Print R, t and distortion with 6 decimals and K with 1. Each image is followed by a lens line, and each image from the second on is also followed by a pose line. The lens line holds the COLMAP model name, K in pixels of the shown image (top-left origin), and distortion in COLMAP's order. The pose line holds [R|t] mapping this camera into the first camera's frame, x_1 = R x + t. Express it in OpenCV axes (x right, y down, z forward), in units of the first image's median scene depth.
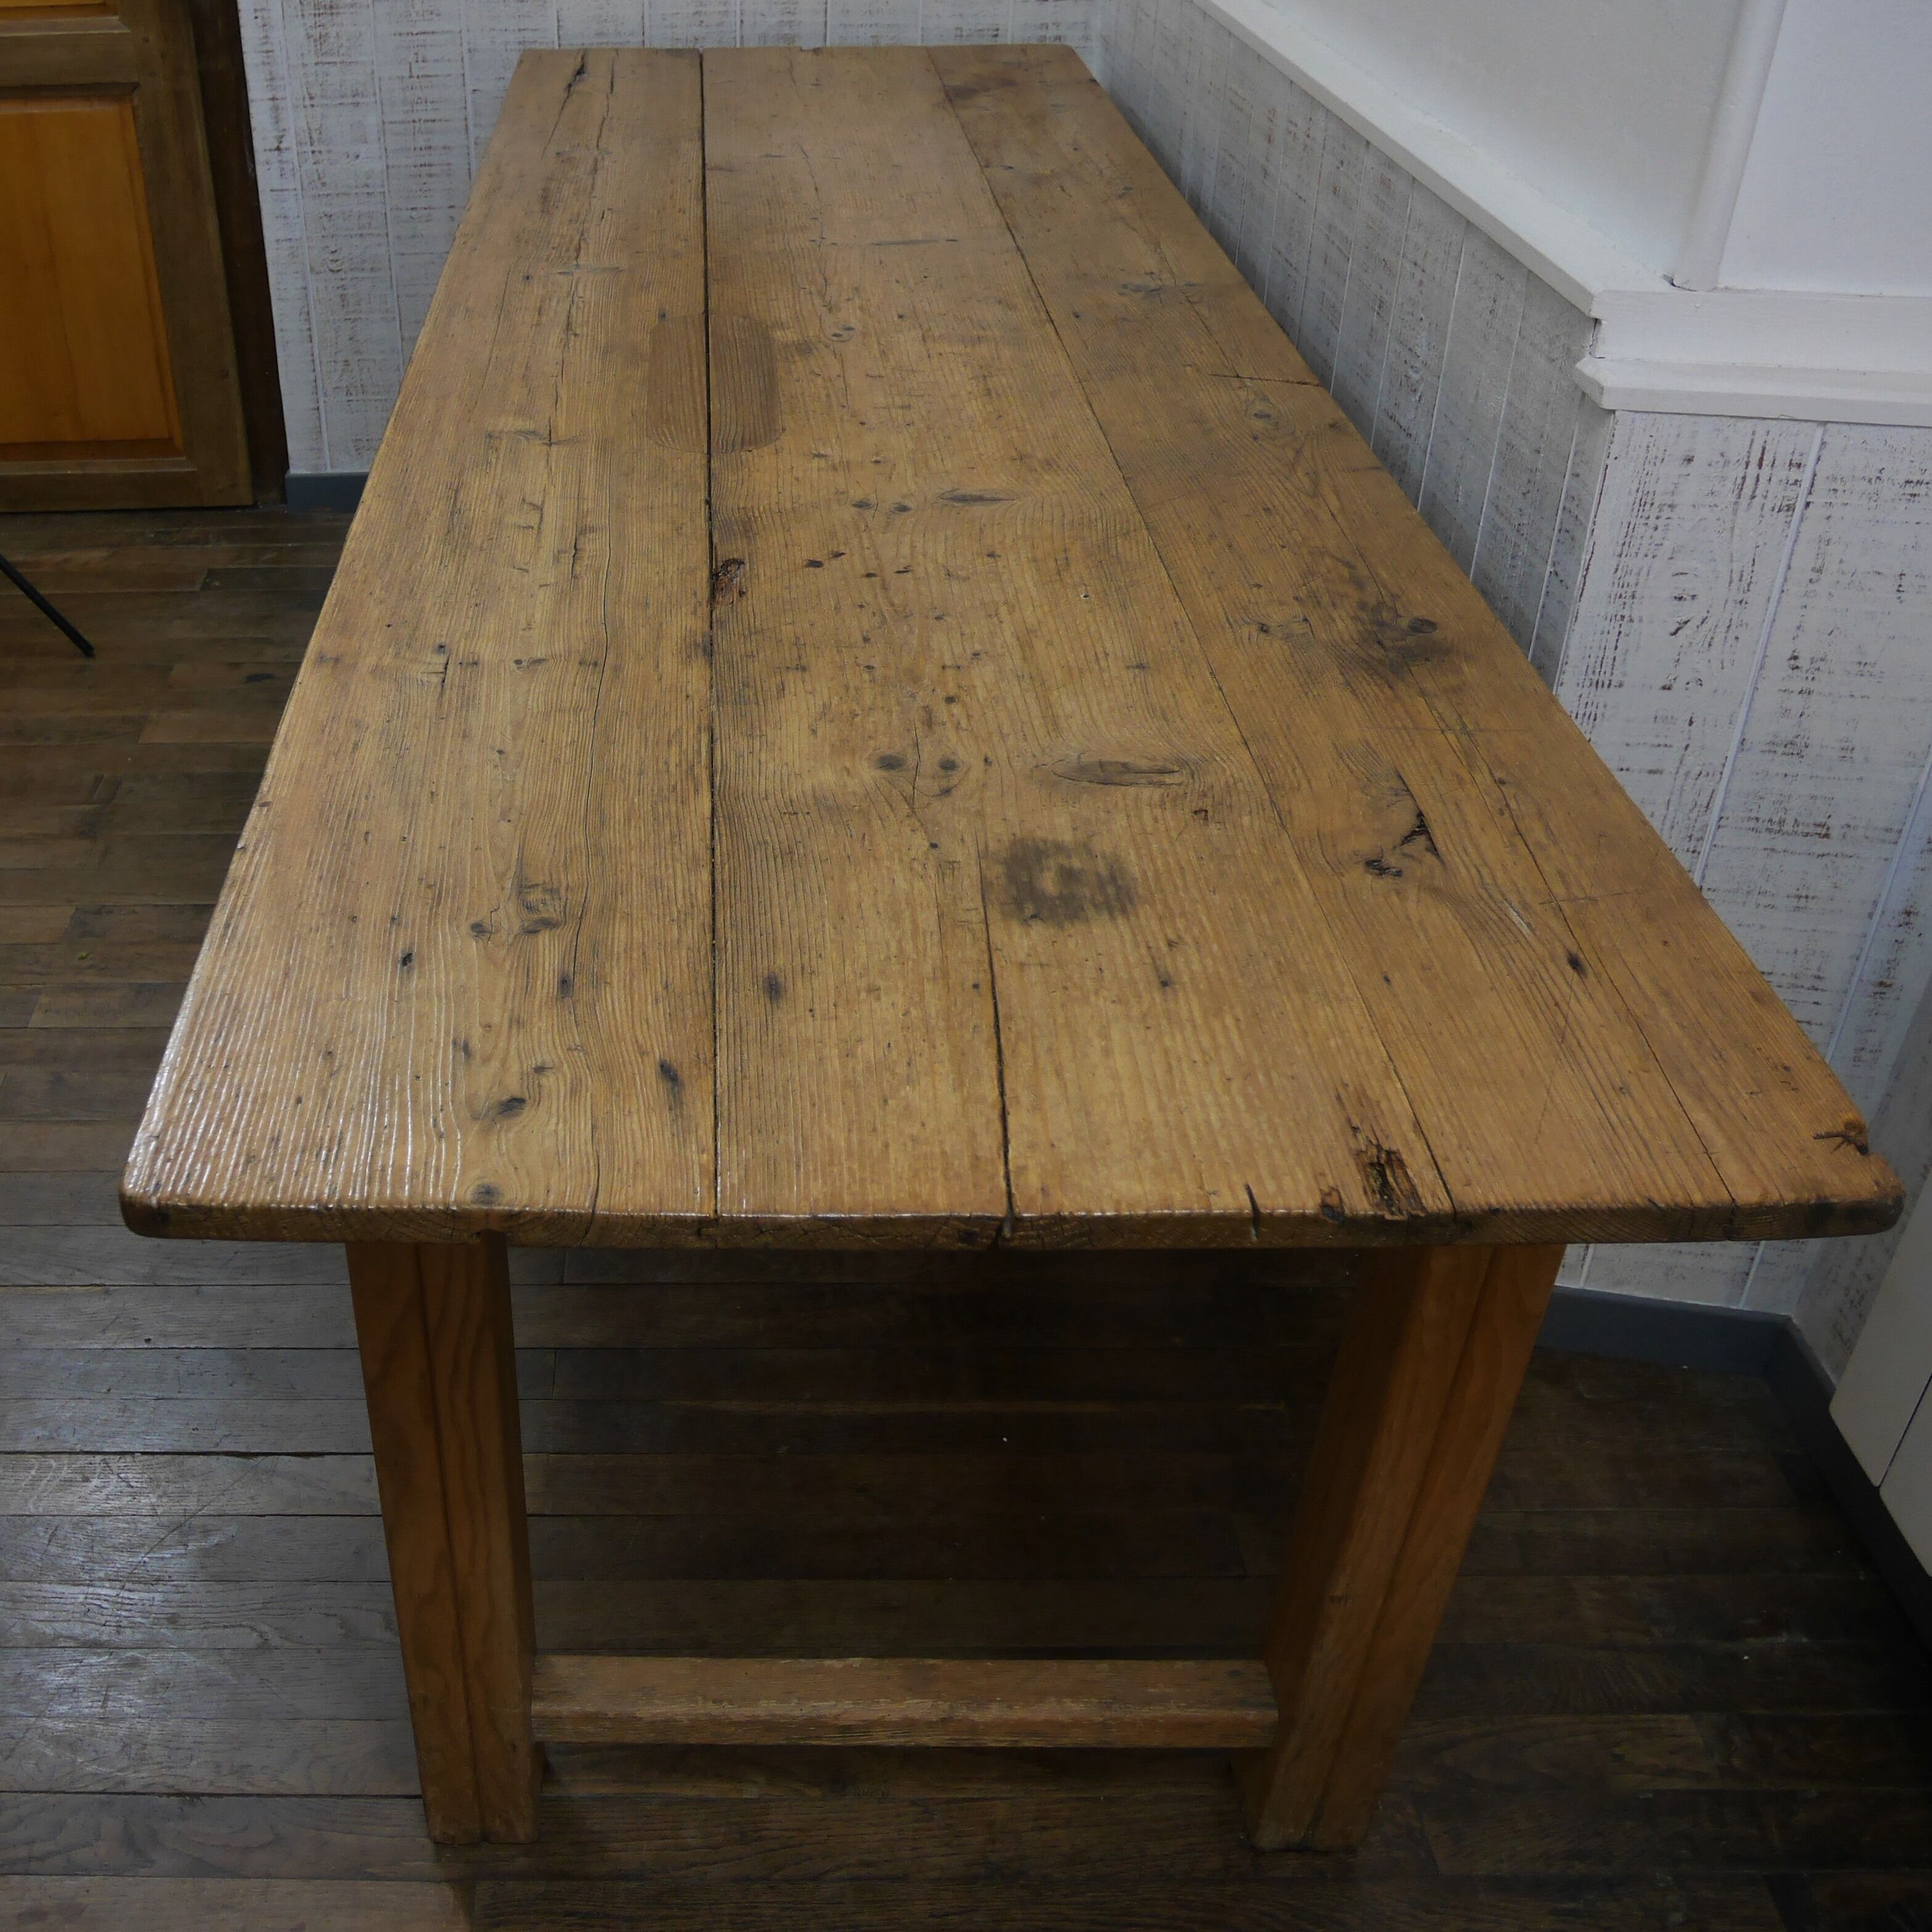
lens RADIAL K [[1978.7, 0, 688.4], [0, 1978.7, 970.3], [0, 0, 1]] dist [-0.073495, 0.034808]
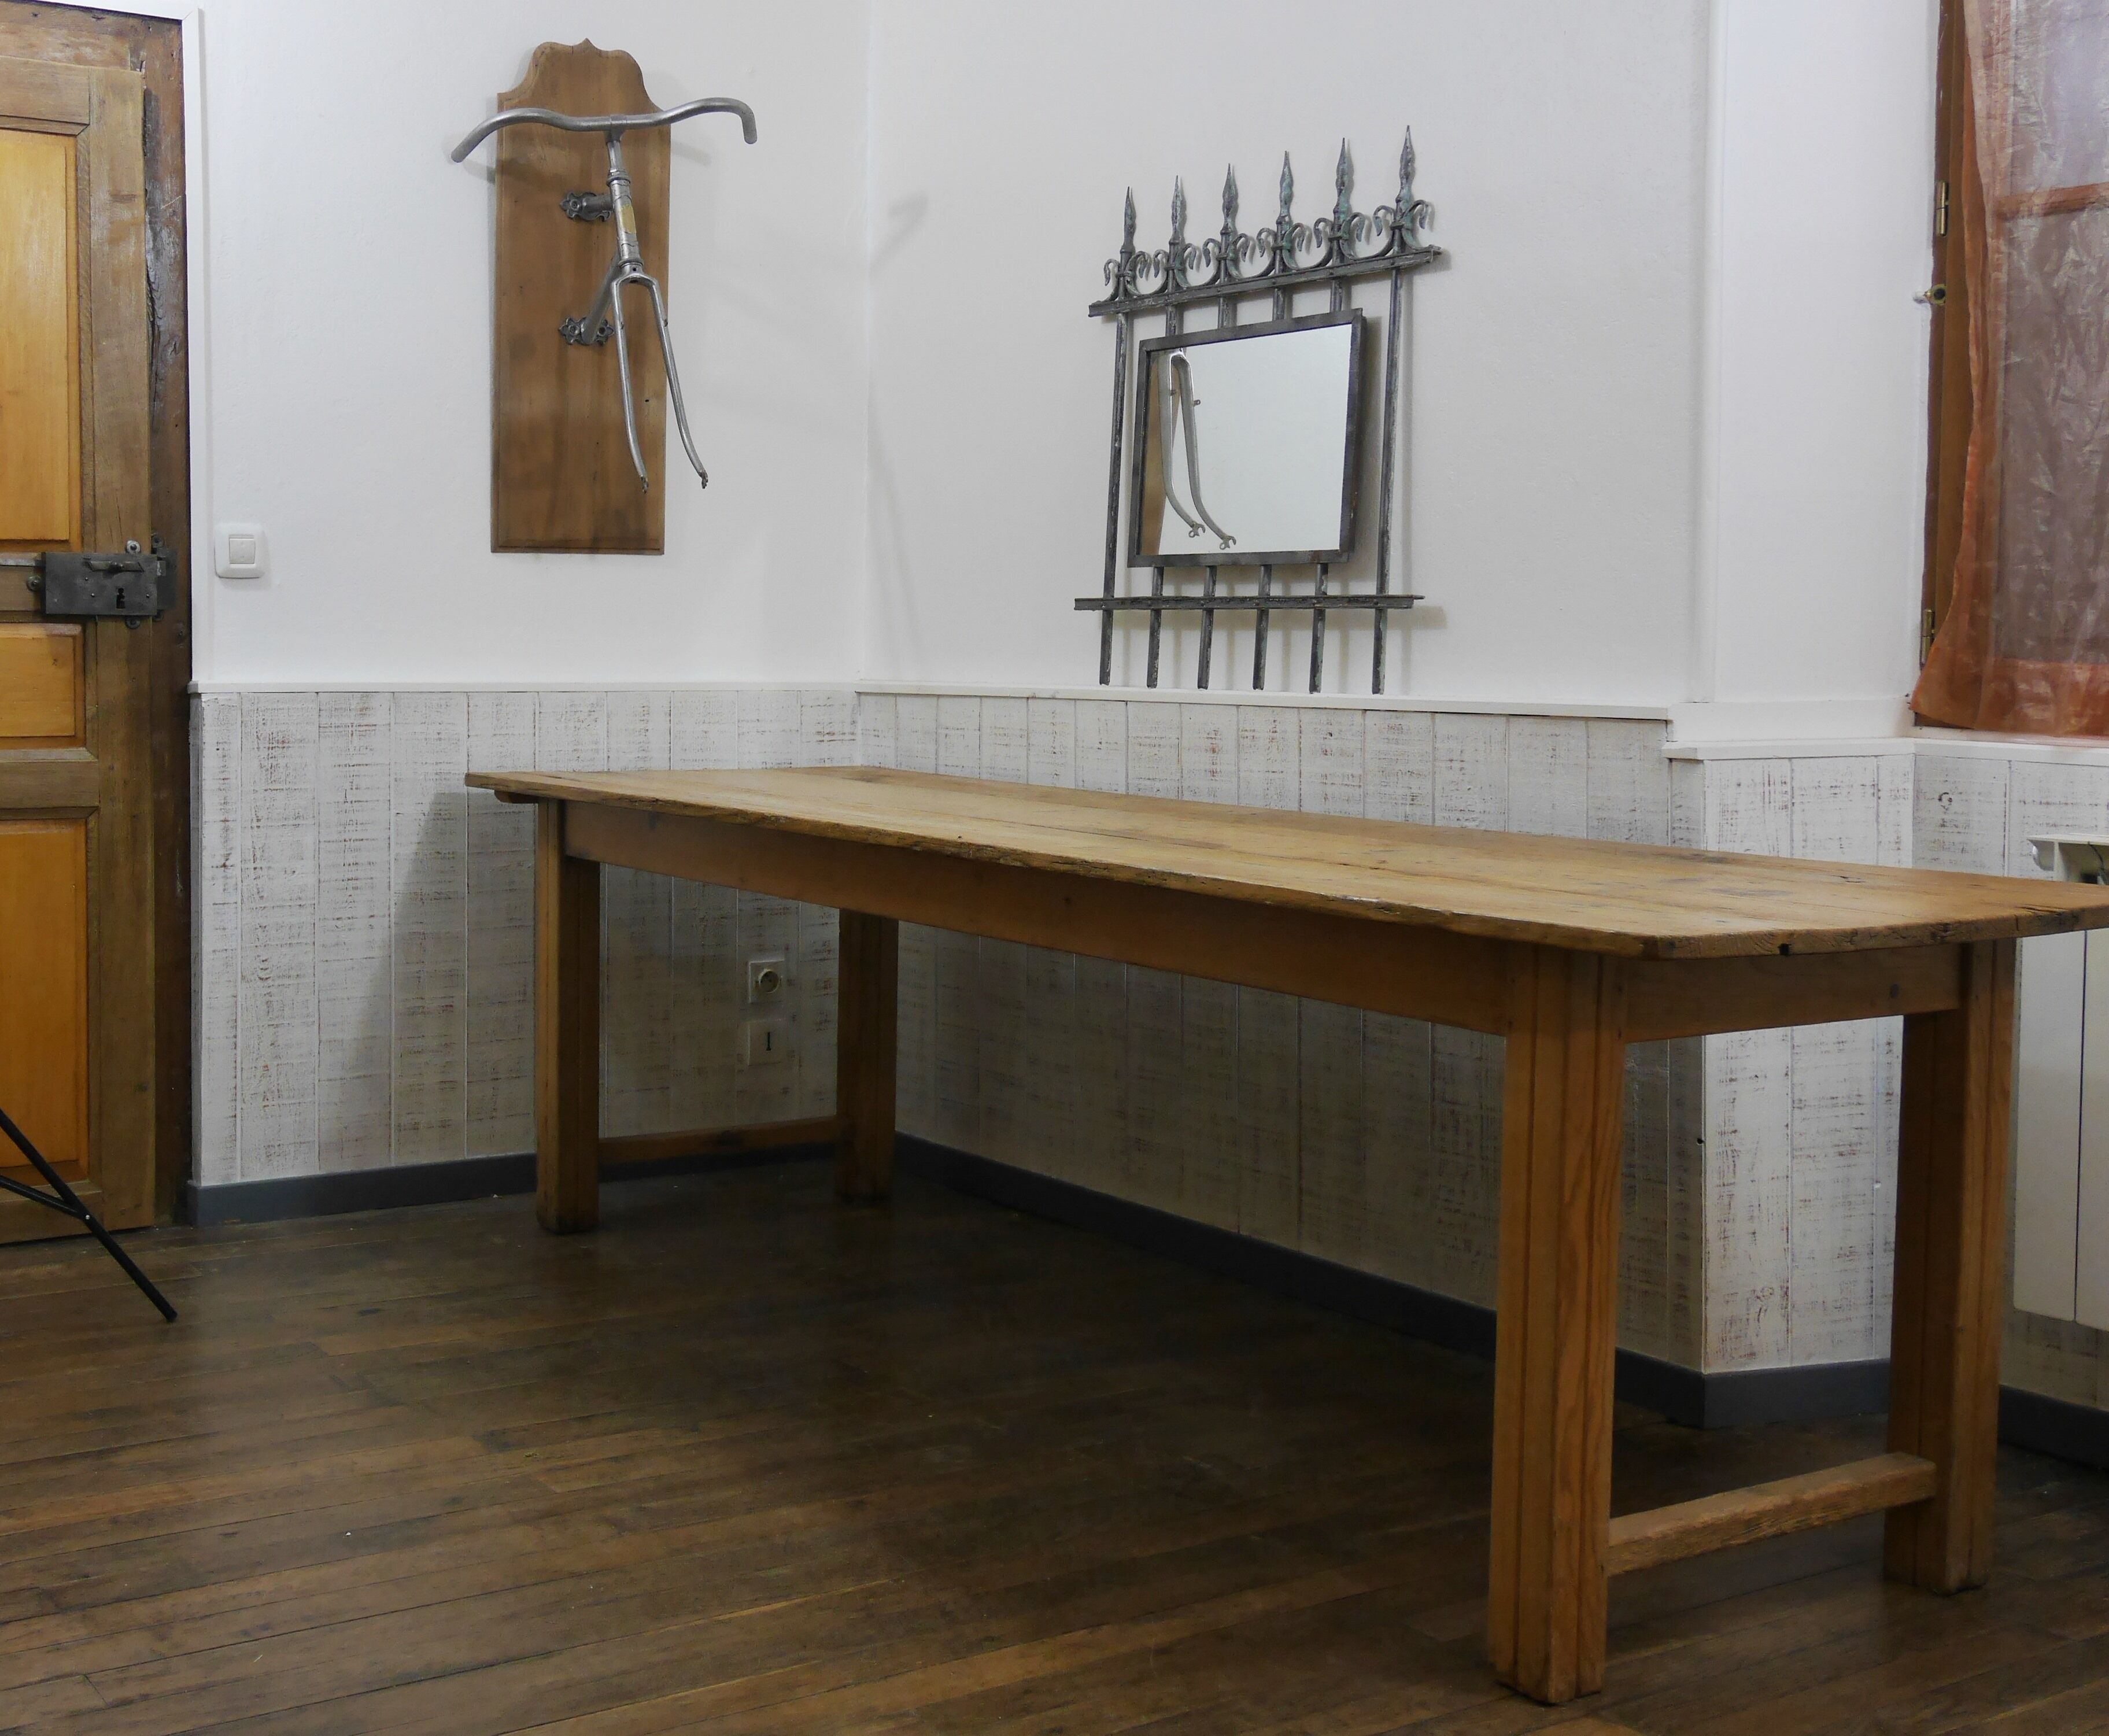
lens RADIAL K [[2493.9, 0, 811.6], [0, 2493.9, 862.1], [0, 0, 1]] dist [-0.005408, 0.000212]
pose [[0.852472, -0.022632, 0.522283, -1.412163], [0.284655, 0.858064, -0.427431, 0.536981], [-0.438479, 0.513043, 0.737918, -0.301205]]
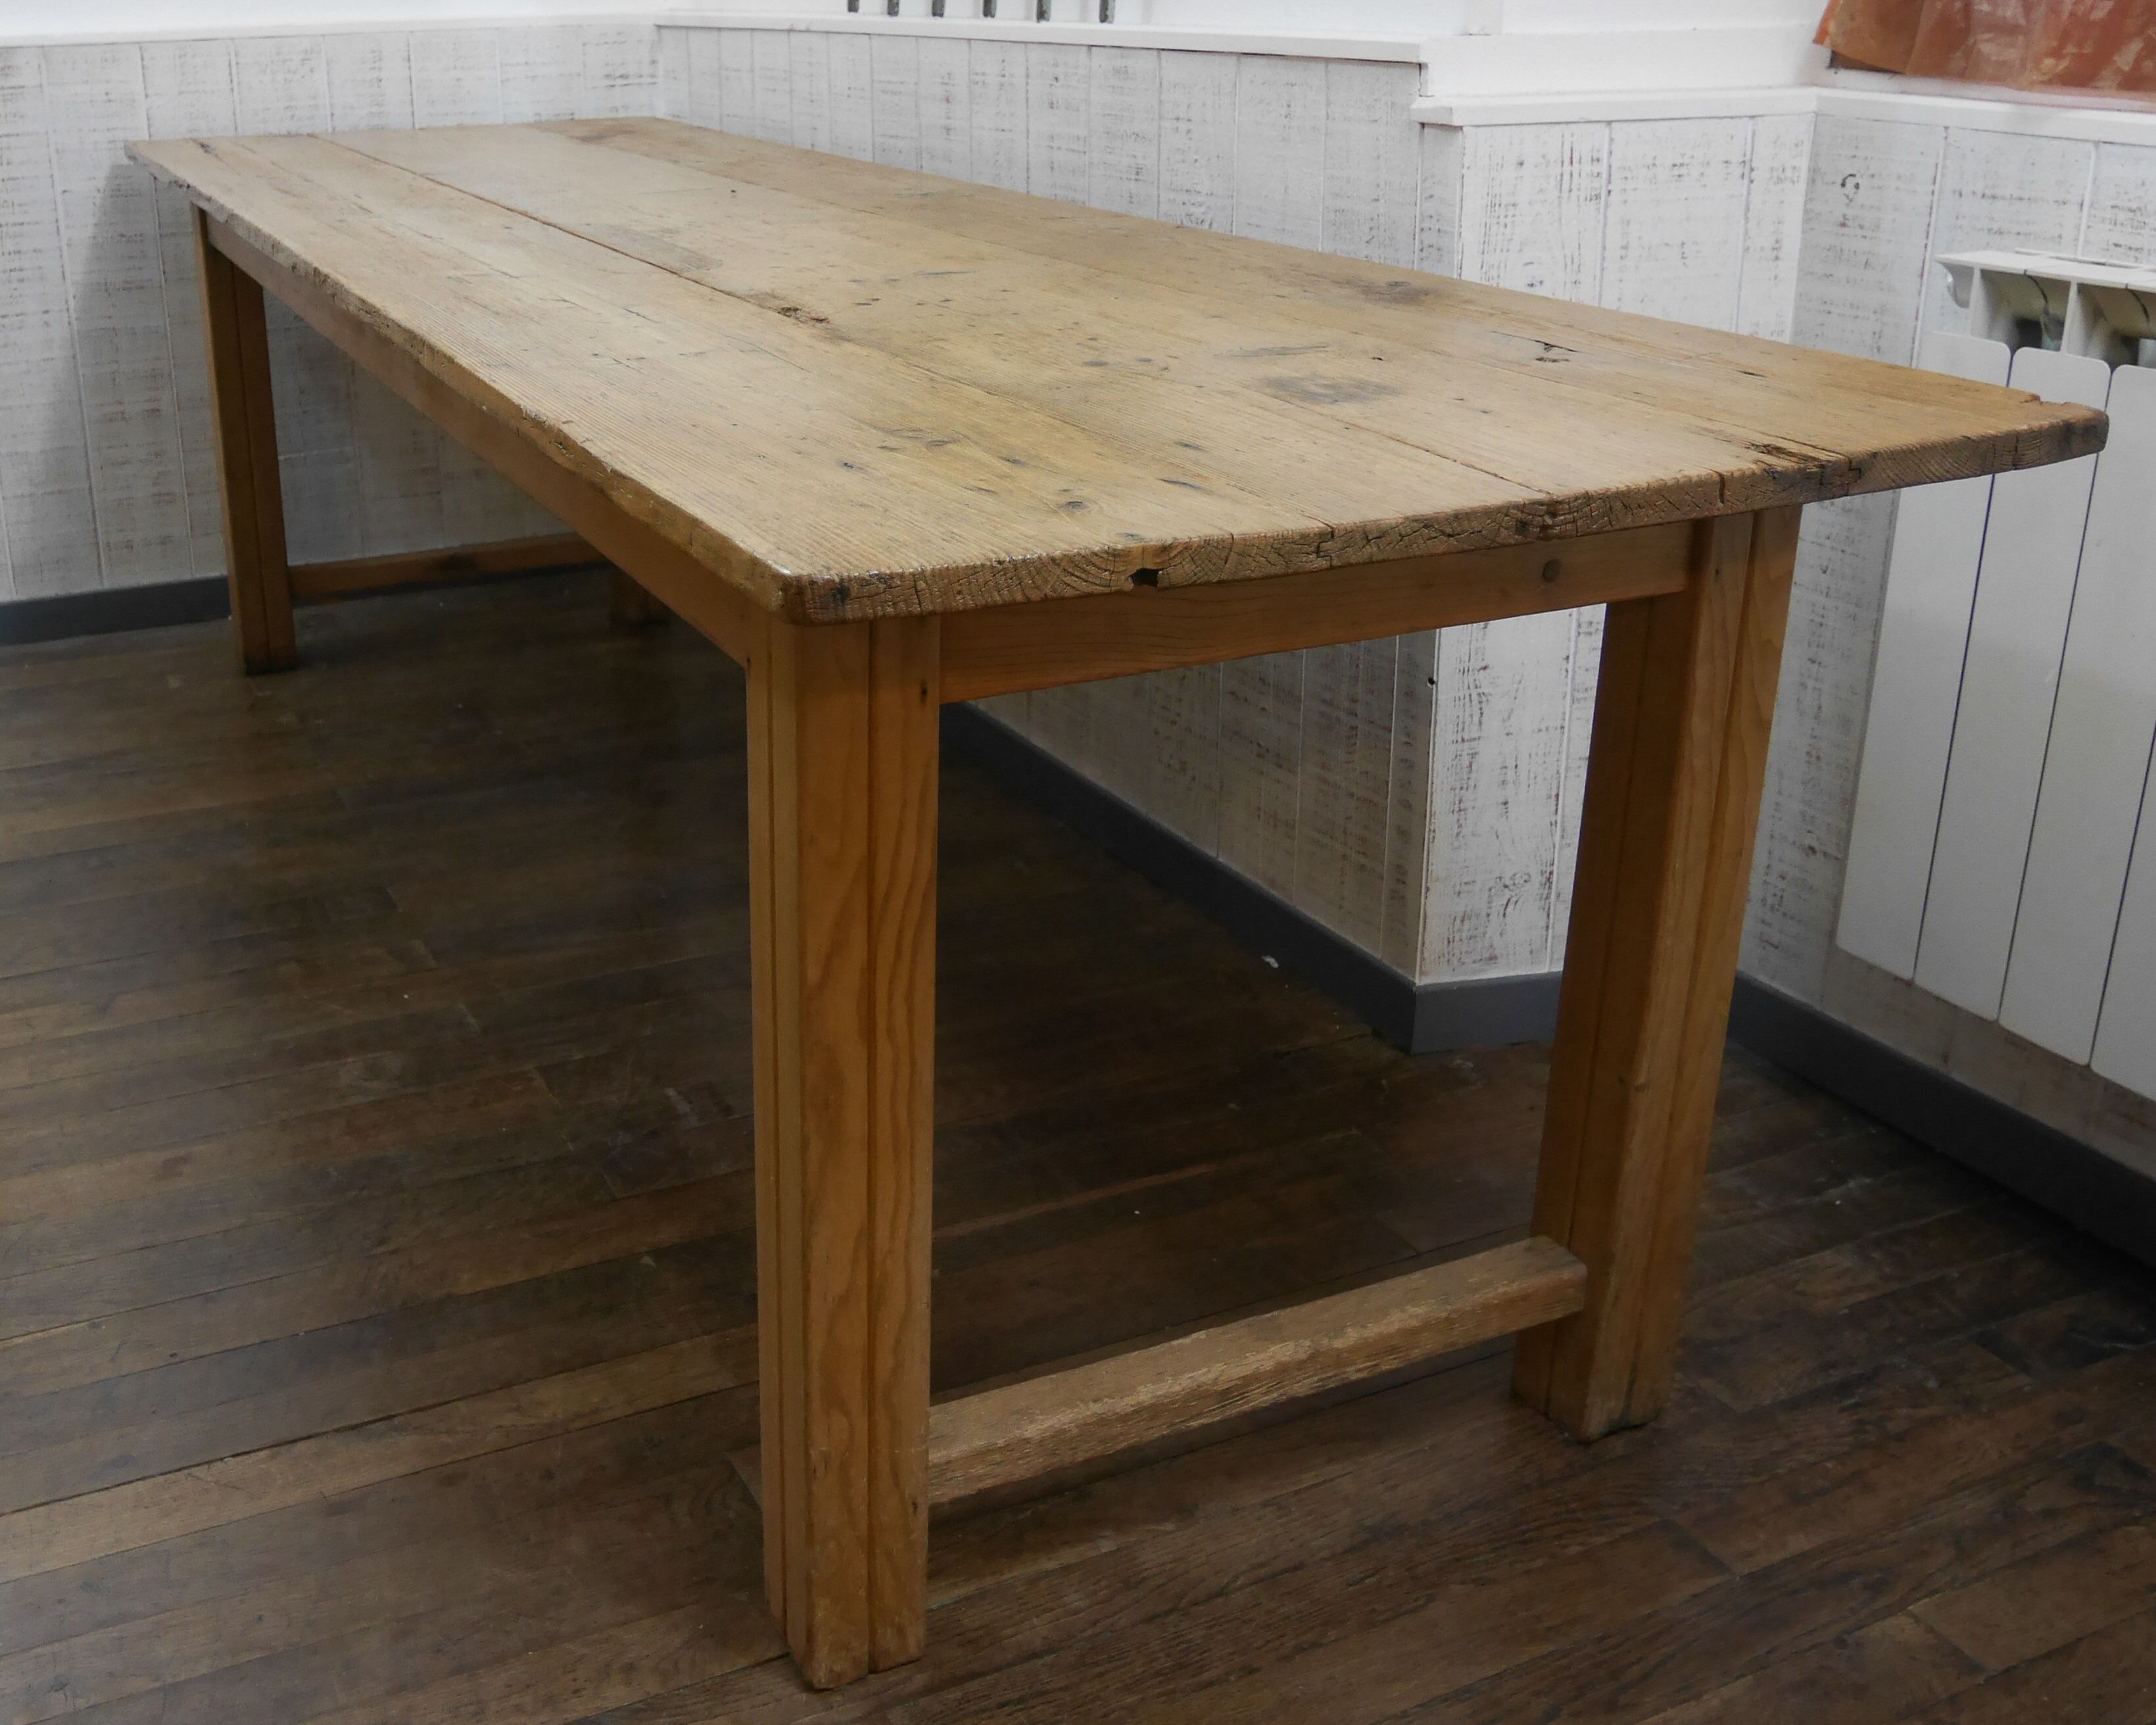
lens RADIAL K [[2098.4, 0, 800.4], [0, 2098.4, 749.1], [0, 0, 1]] dist [-0.075401, 0.039952]
pose [[0.919365, -0.138047, 0.368390, -0.412516], [0.229413, 0.948838, -0.216972, 0.253450], [-0.319591, 0.283990, 0.903998, 0.076245]]
